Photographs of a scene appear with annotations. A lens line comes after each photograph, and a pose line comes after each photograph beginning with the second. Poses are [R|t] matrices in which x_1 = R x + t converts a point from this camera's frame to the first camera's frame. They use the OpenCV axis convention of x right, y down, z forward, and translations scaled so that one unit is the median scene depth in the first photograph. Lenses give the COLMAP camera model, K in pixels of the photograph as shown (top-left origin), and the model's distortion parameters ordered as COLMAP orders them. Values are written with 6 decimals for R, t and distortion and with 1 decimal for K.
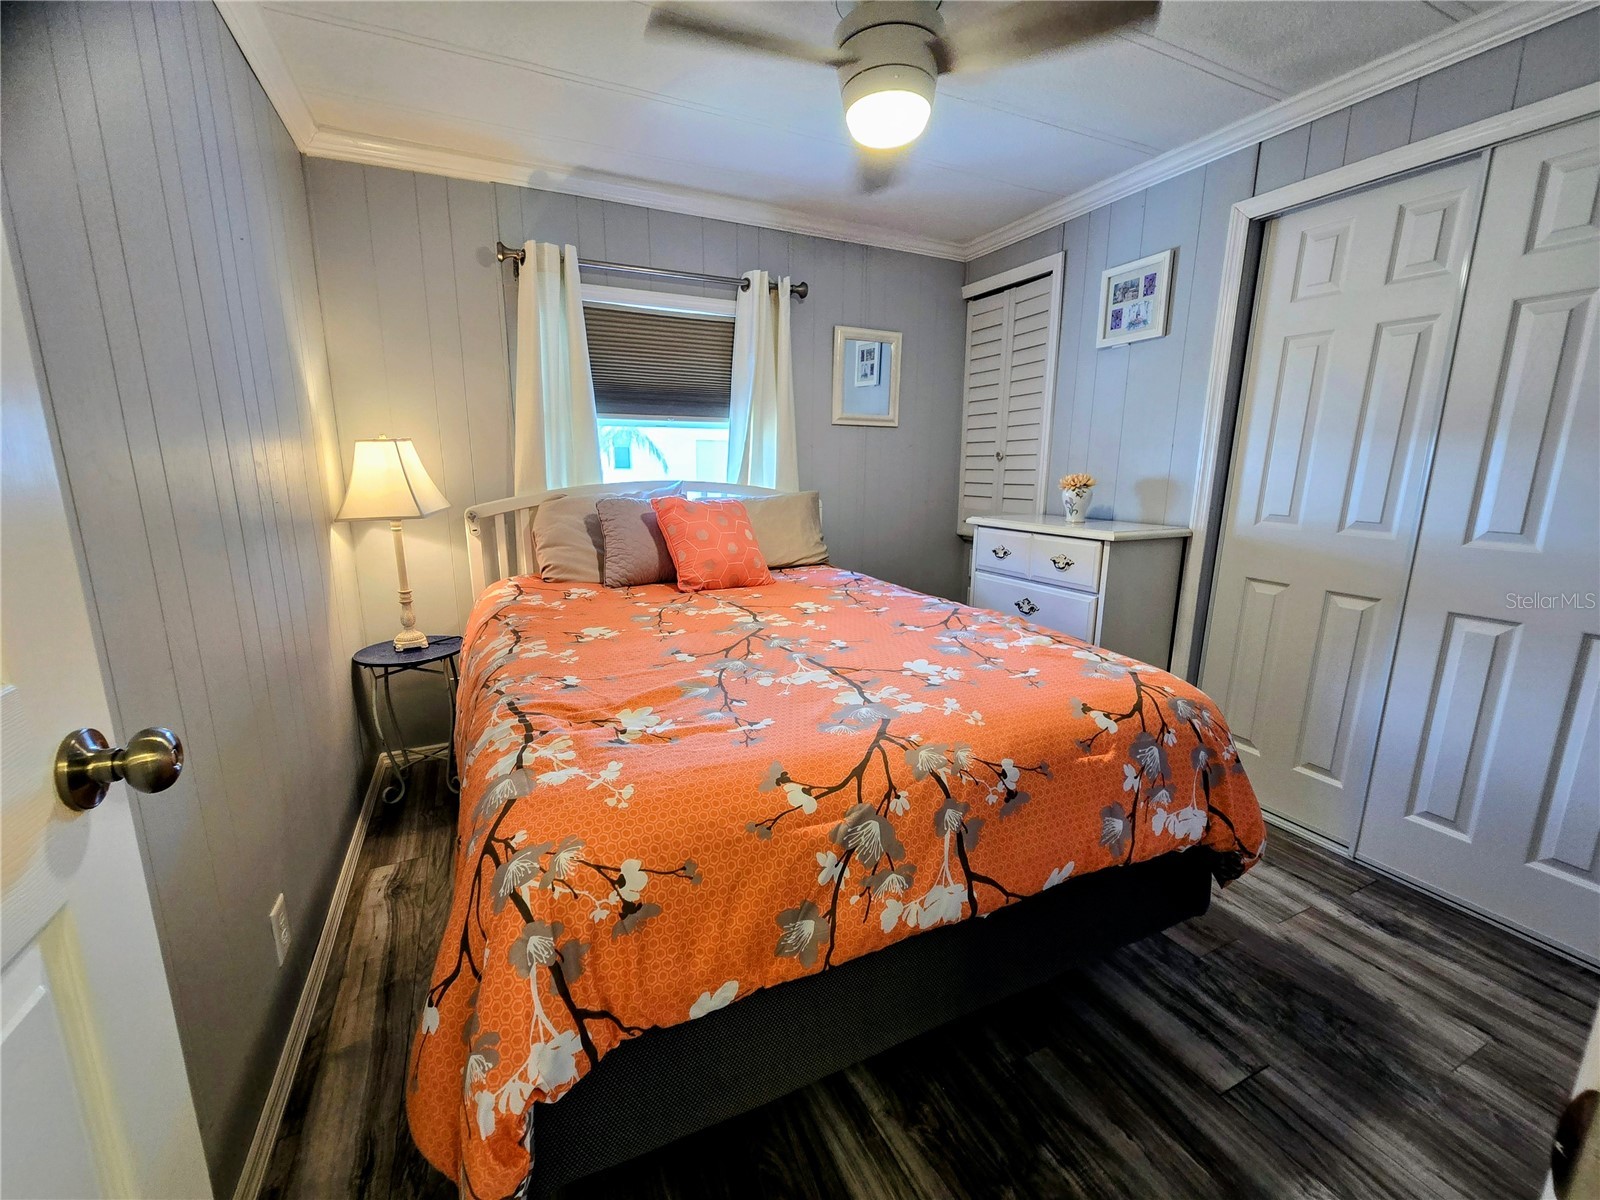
lens RADIAL K [[650.4, 0, 804.5], [0, 650.4, 600.0], [0, 0, 1]] dist [0.000369, -0.000104]
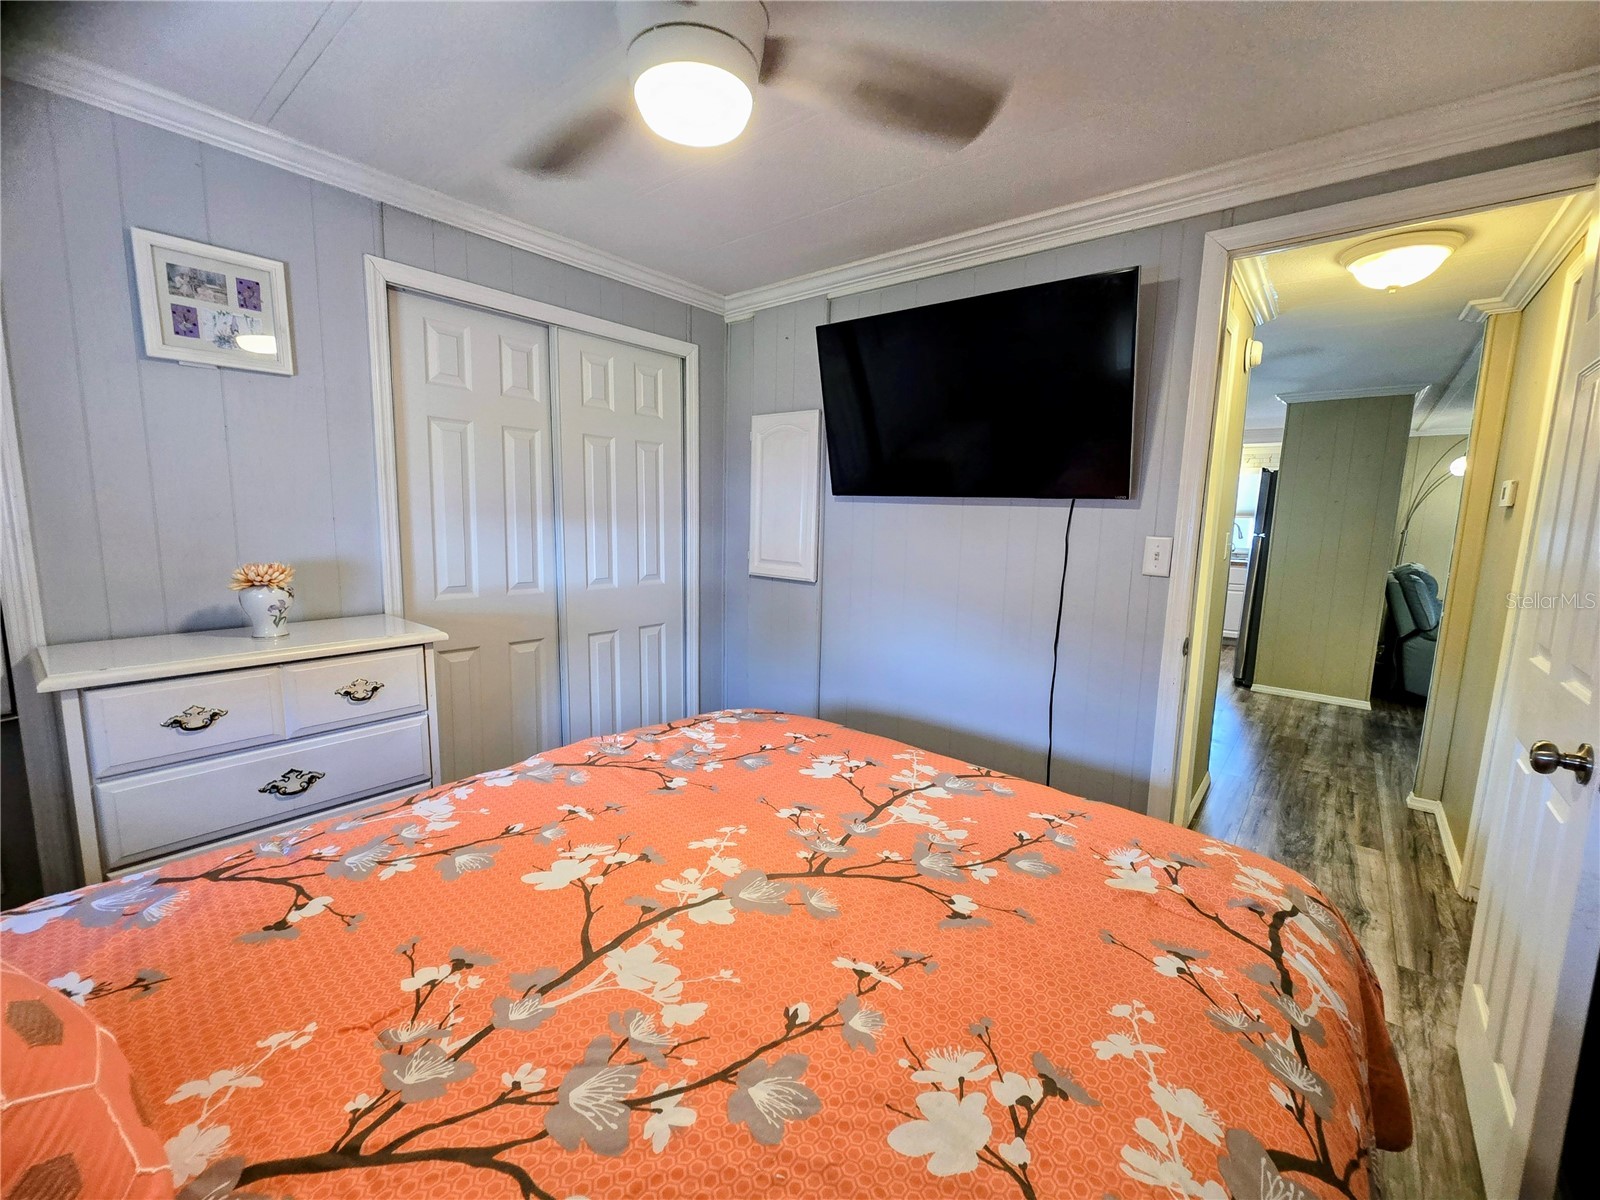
lens RADIAL K [[650.4, 0, 804.5], [0, 650.4, 600.0], [0, 0, 1]] dist [0.000369, -0.000104]
pose [[-0.412451, -0.136380, 0.900713, -0.514741], [0.163314, 0.961643, 0.220389, -0.286659], [-0.896221, 0.237999, -0.374358, 1.034300]]
